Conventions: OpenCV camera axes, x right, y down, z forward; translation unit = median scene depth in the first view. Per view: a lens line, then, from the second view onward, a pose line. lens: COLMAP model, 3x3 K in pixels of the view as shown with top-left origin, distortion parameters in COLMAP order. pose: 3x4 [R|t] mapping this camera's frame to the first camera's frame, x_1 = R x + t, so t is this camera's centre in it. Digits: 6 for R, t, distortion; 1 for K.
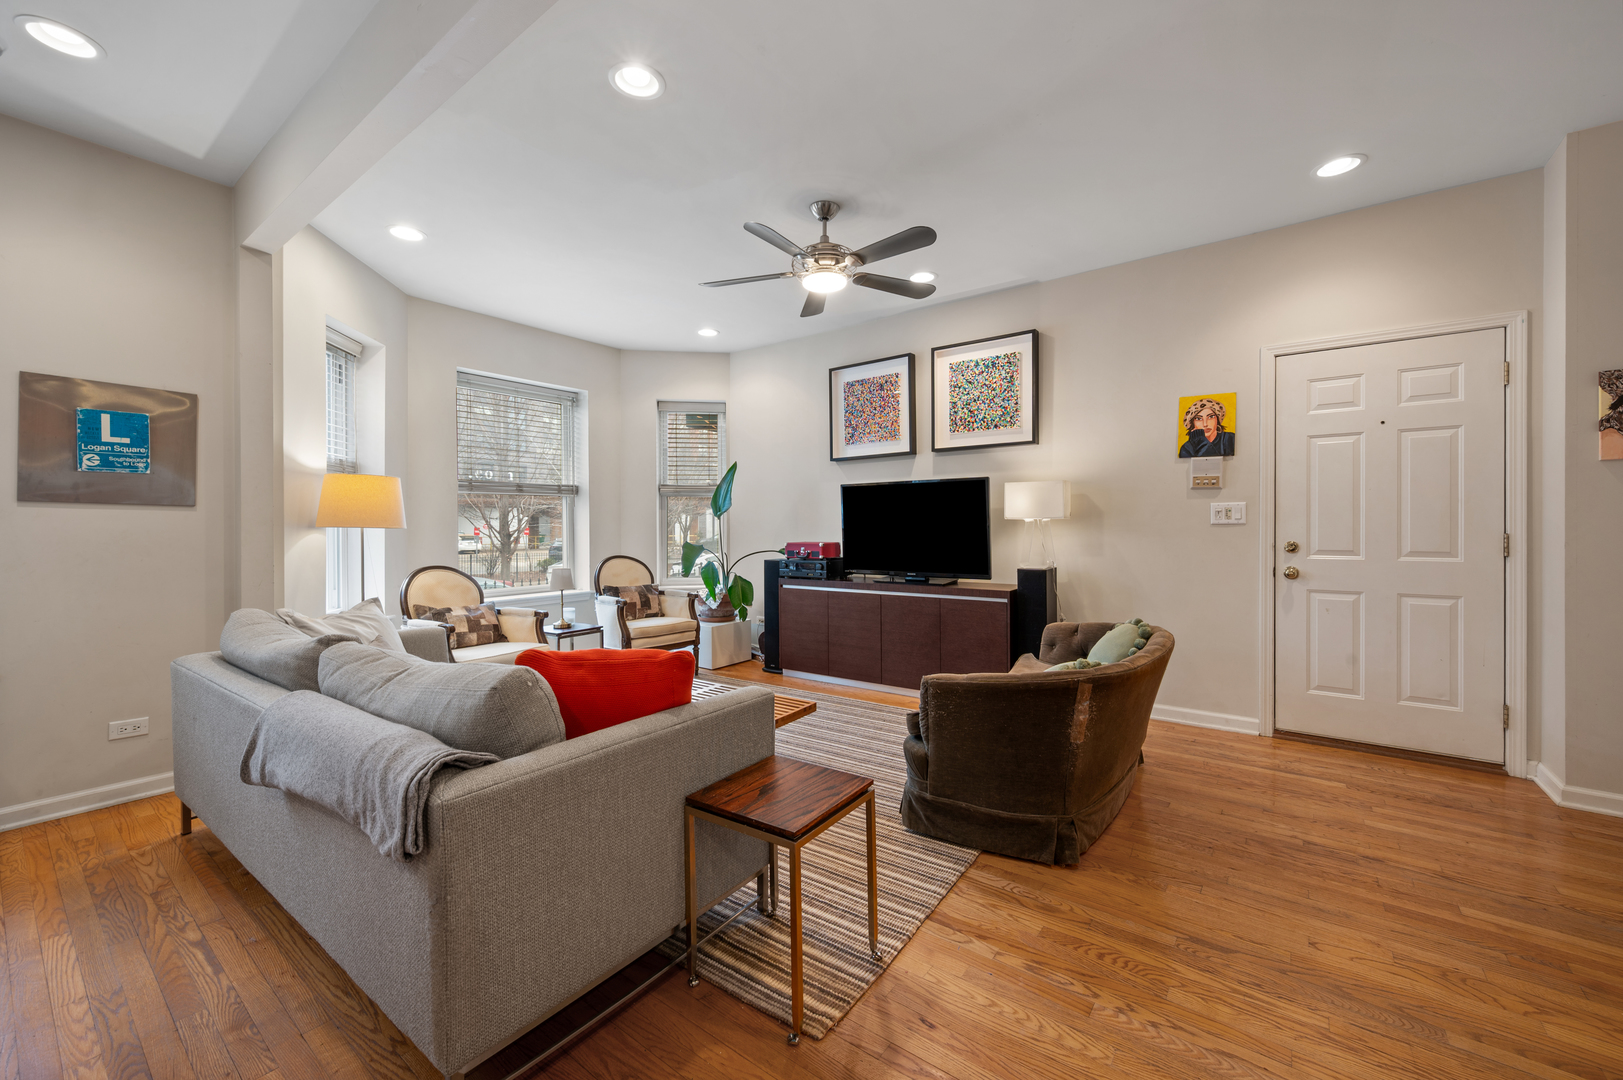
lens RADIAL K [[634.0, 0, 808.7], [0, 634.0, 530.3], [0, 0, 1]] dist [-0.002948, 0.000517]
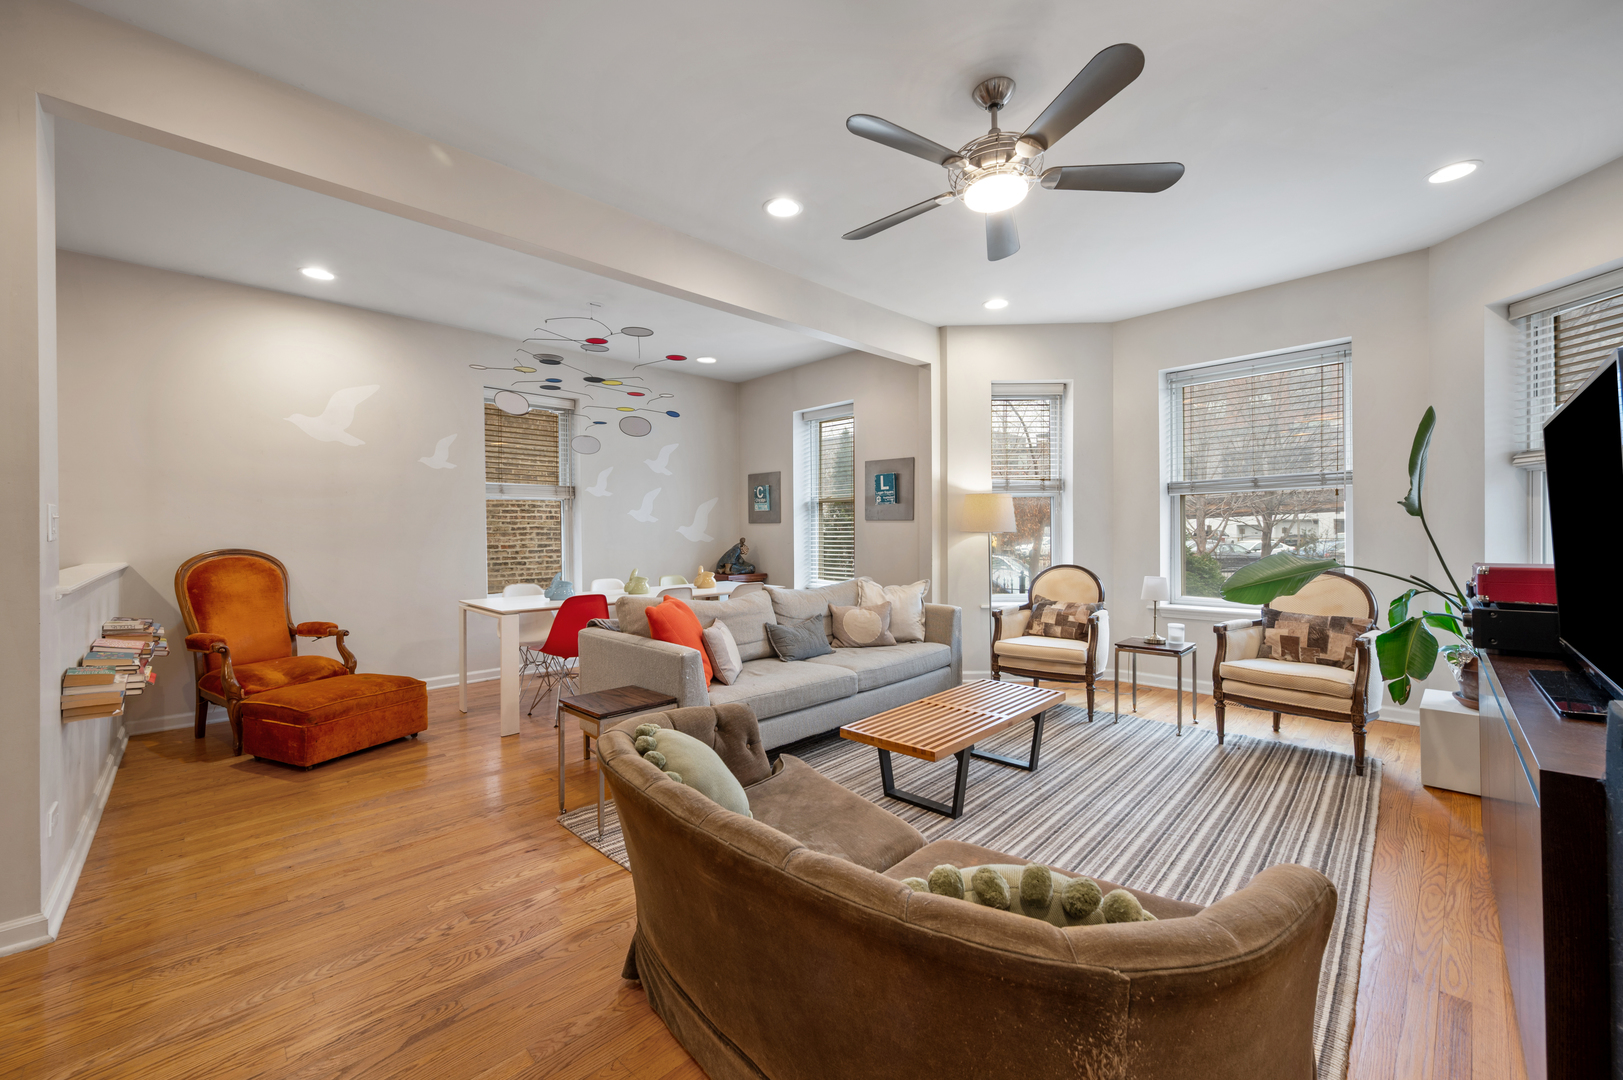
lens RADIAL K [[634.0, 0, 816.3], [0, 634.0, 534.1], [0, 0, 1]] dist [-0.002948, 0.000517]
pose [[-0.137051, 0.006202, -0.990545, 0.722724], [0.002164, 0.999980, 0.005962, -0.008362], [0.990562, -0.001326, -0.137061, 0.841564]]
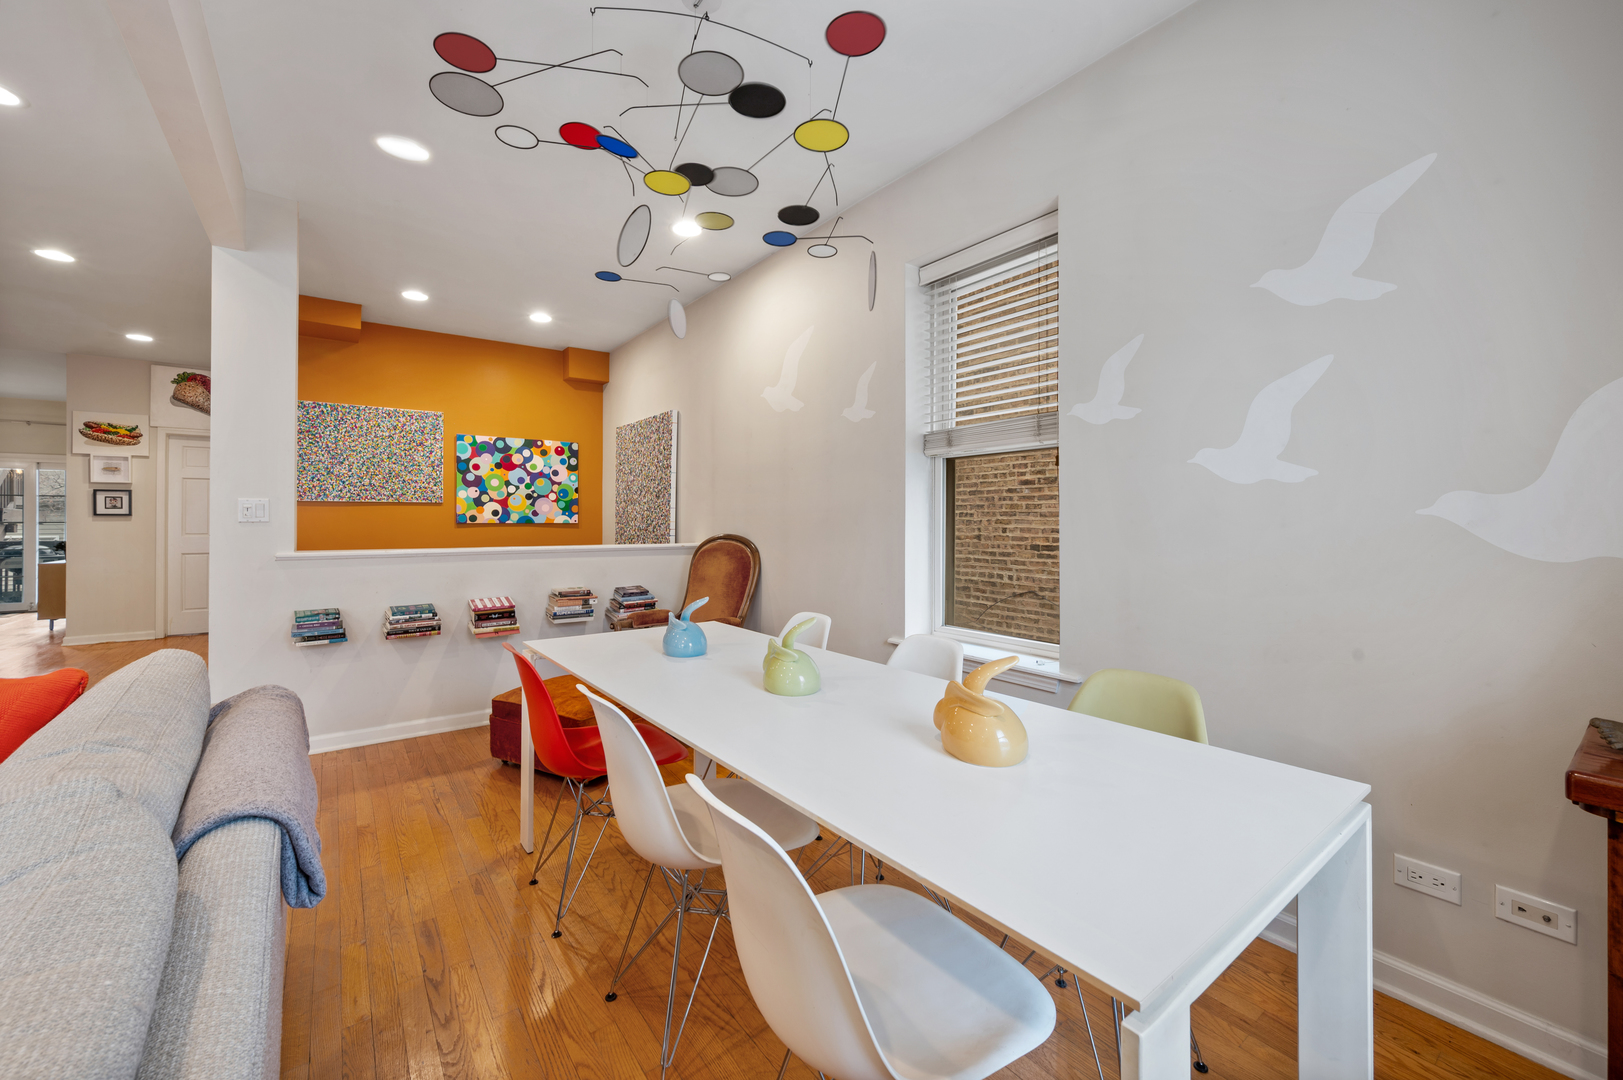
lens RADIAL K [[634.0, 0, 821.0], [0, 634.0, 510.7], [0, 0, 1]] dist [-0.002948, 0.000517]
pose [[-0.965016, 0.005146, 0.262140, -0.774898], [0.001319, 0.999890, -0.014772, -0.002054], [-0.262187, -0.013909, -0.964917, 0.733640]]
